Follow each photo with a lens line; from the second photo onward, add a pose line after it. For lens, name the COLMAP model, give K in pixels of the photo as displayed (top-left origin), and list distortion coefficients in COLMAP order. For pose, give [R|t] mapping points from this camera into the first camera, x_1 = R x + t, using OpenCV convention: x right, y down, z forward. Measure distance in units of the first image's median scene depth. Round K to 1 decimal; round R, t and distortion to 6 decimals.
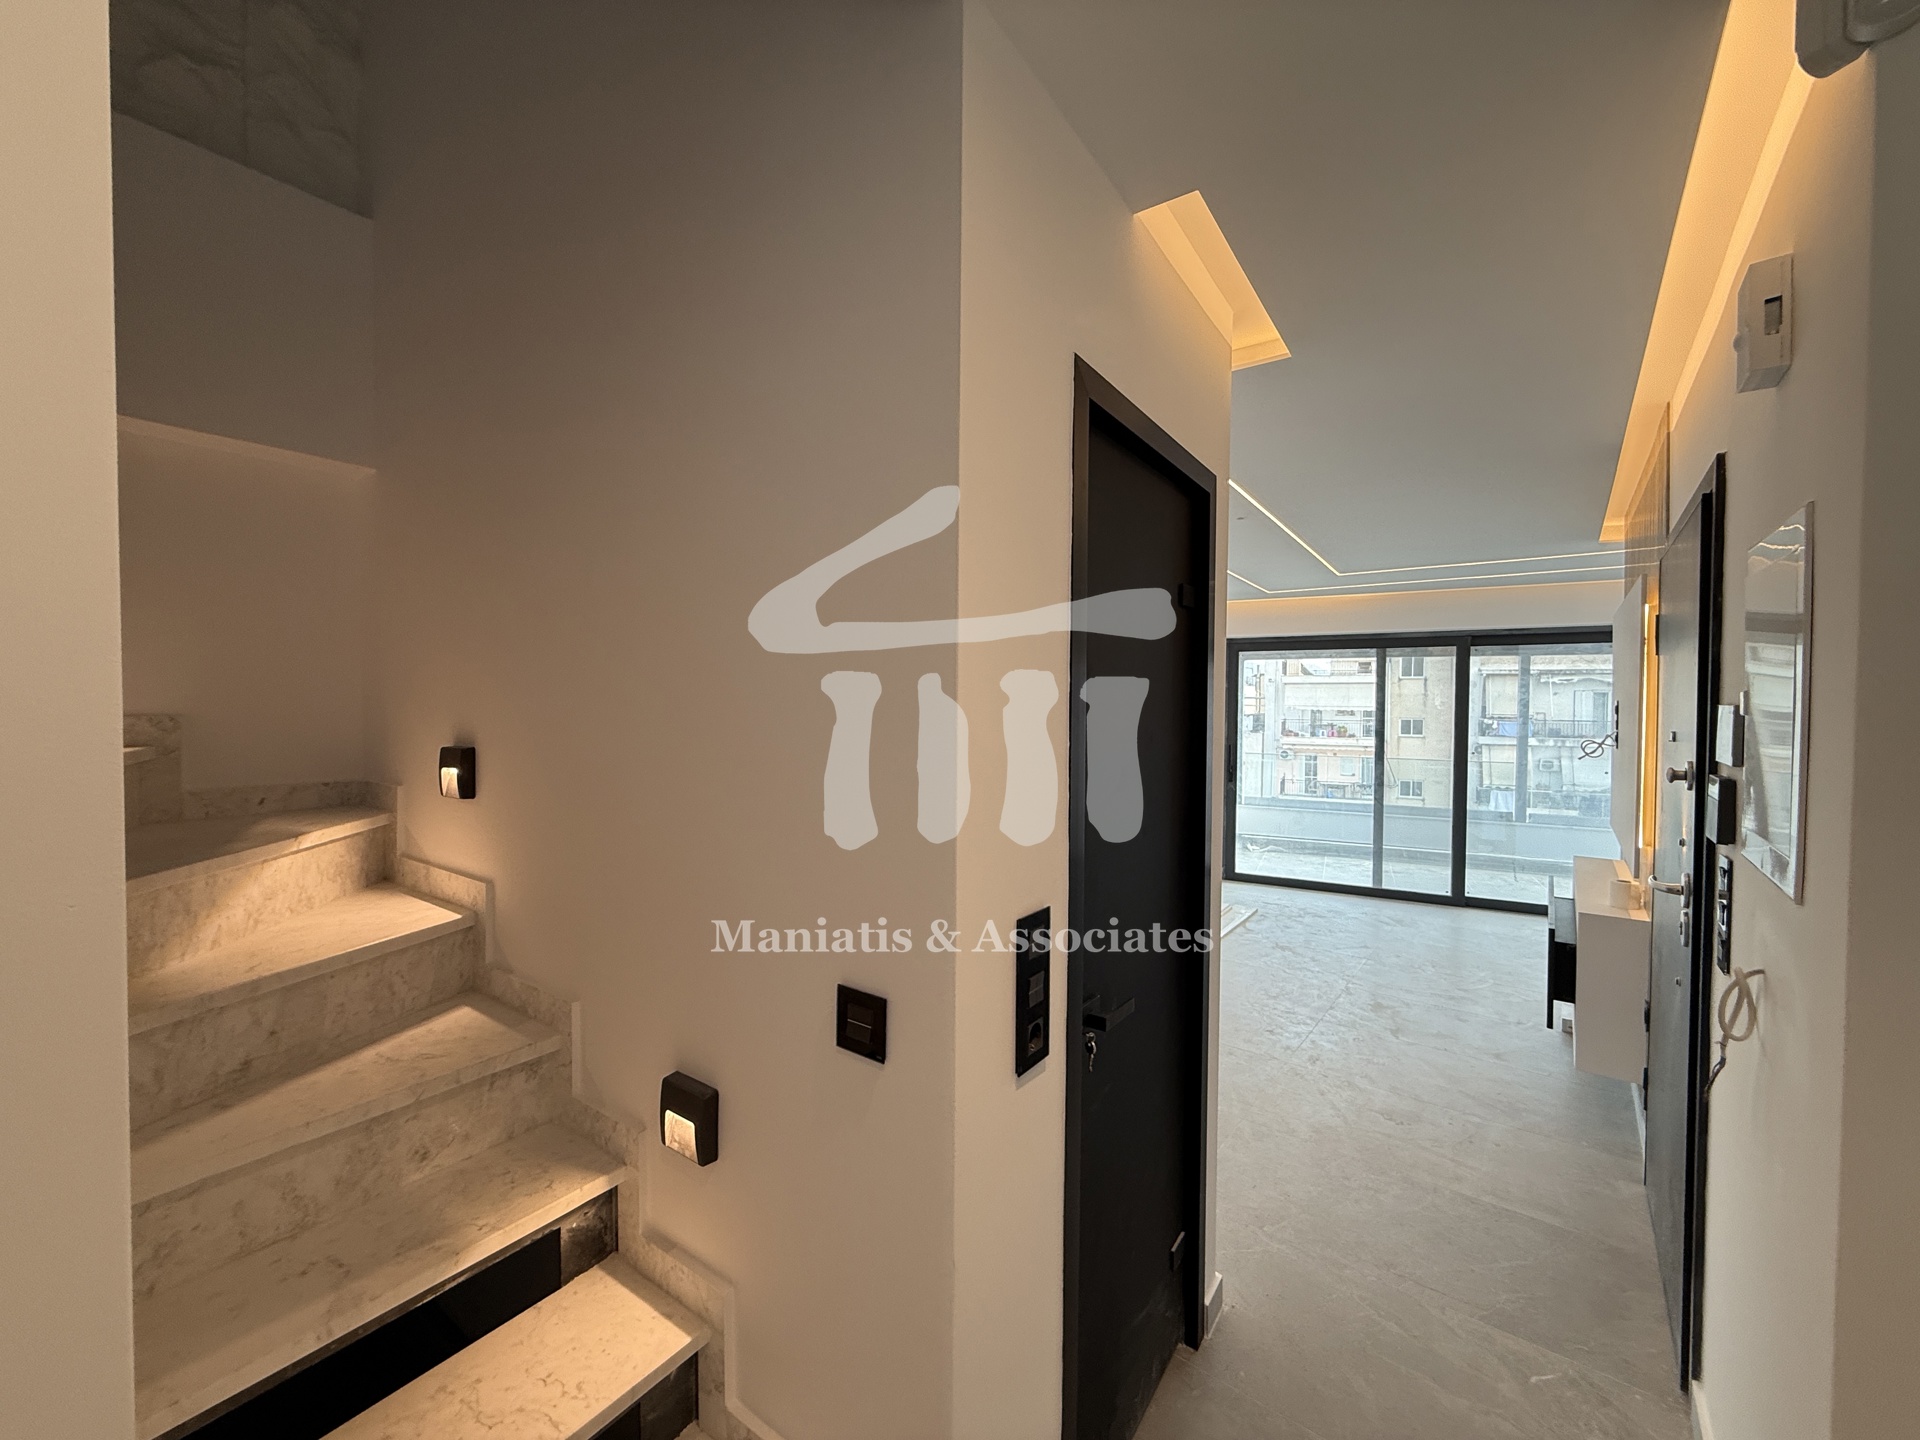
lens RADIAL K [[760.6, 0, 956.0], [0, 760.6, 720.7], [0, 0, 1]] dist [-0.003273, 0.000408]
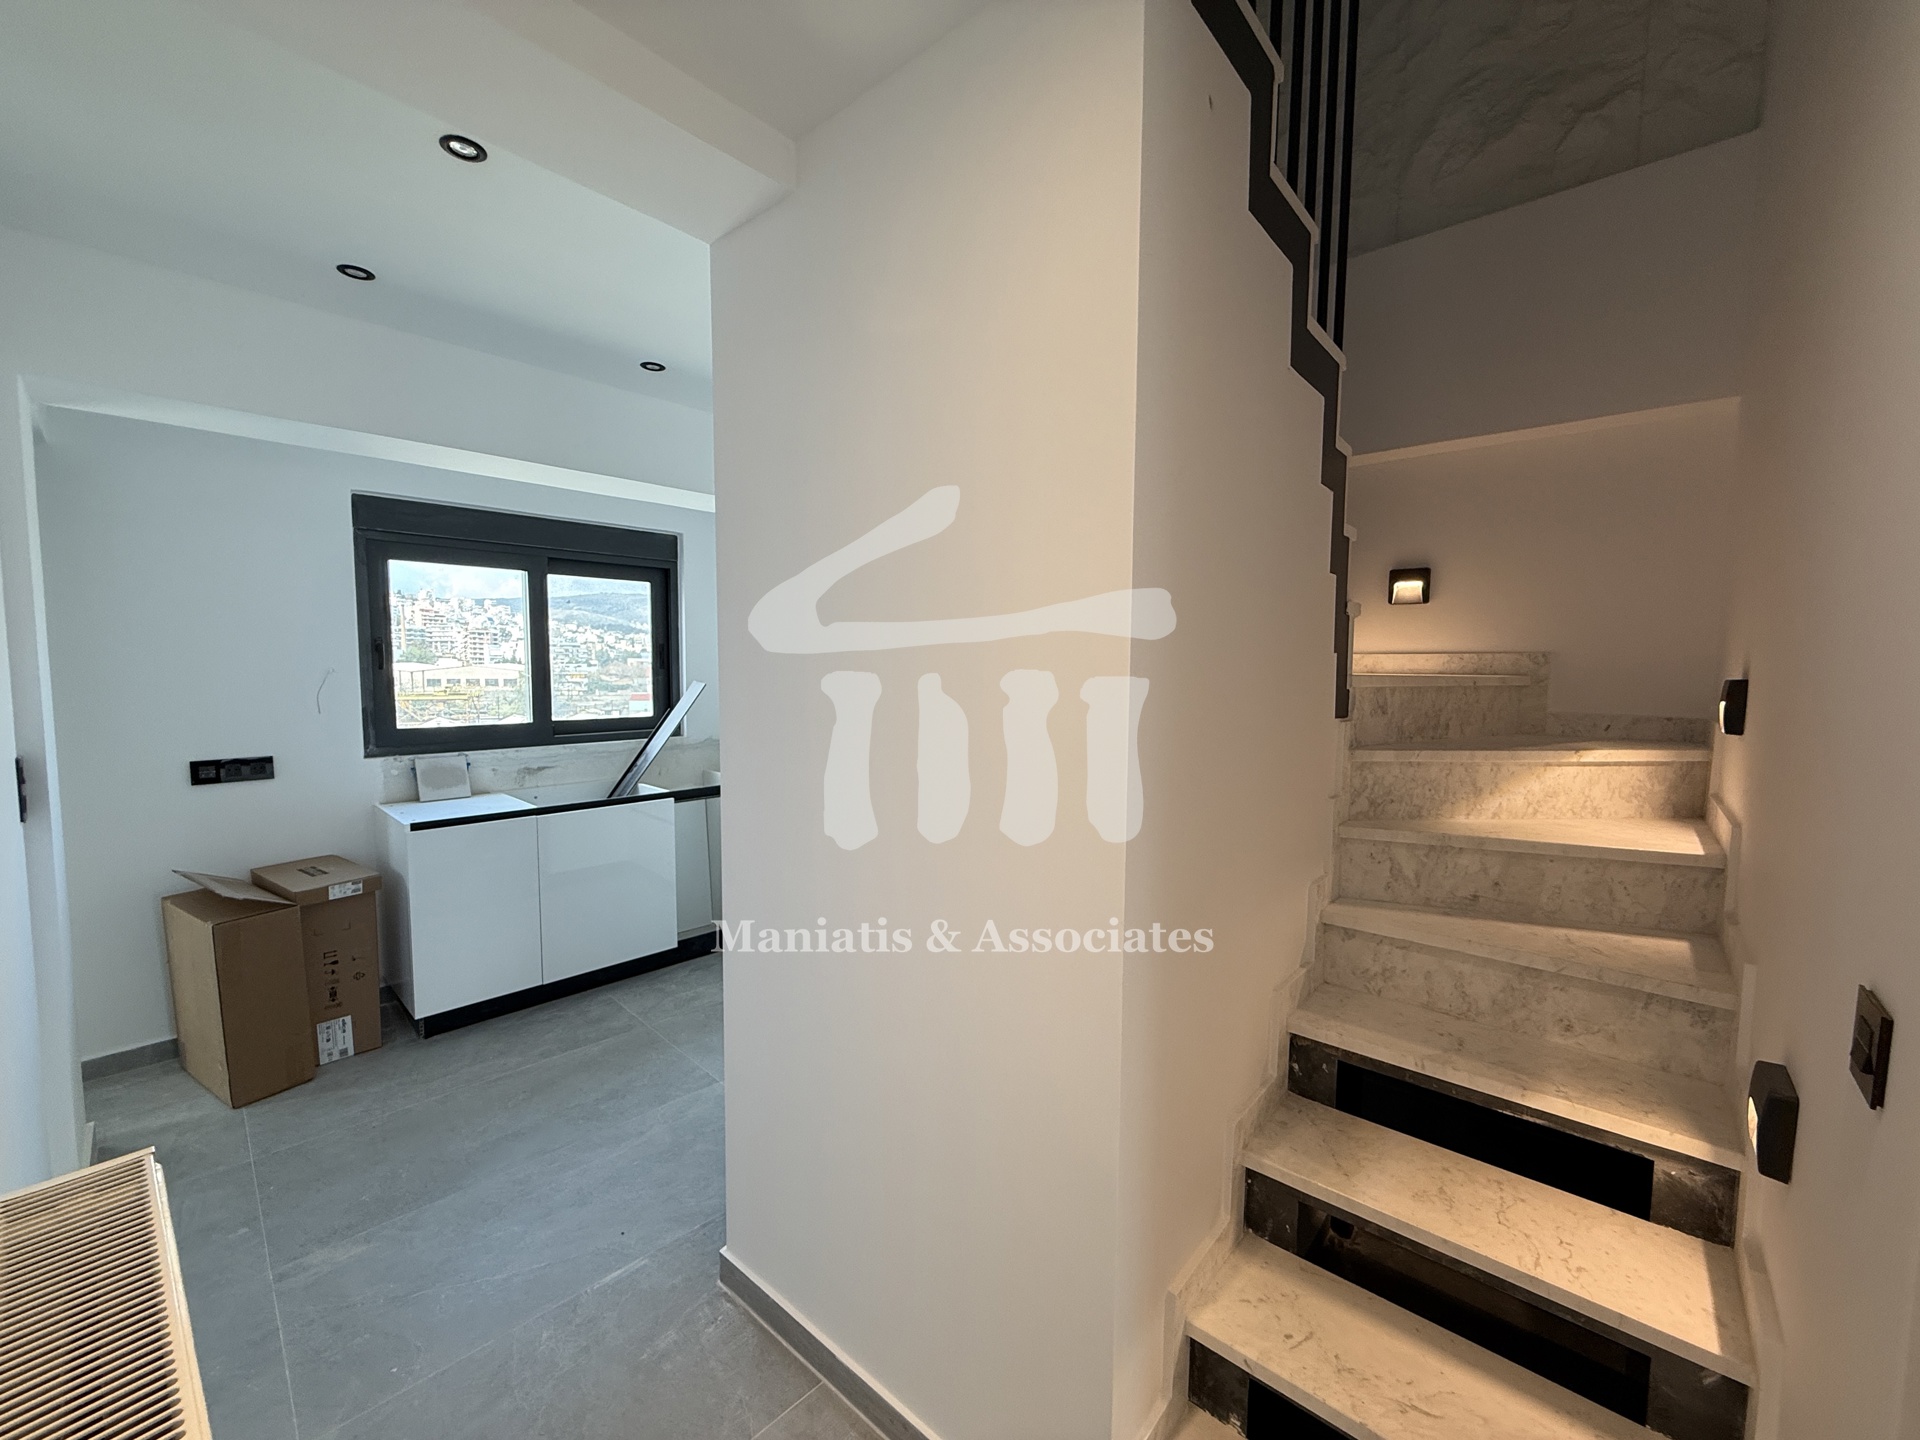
lens RADIAL K [[760.6, 0, 957.2], [0, 760.6, 715.7], [0, 0, 1]] dist [-0.003273, 0.000408]
pose [[-0.096846, 0.061818, -0.993378, 0.468022], [-0.030158, 0.997429, 0.065010, 0.060873], [0.994842, 0.036254, -0.094733, 0.175826]]
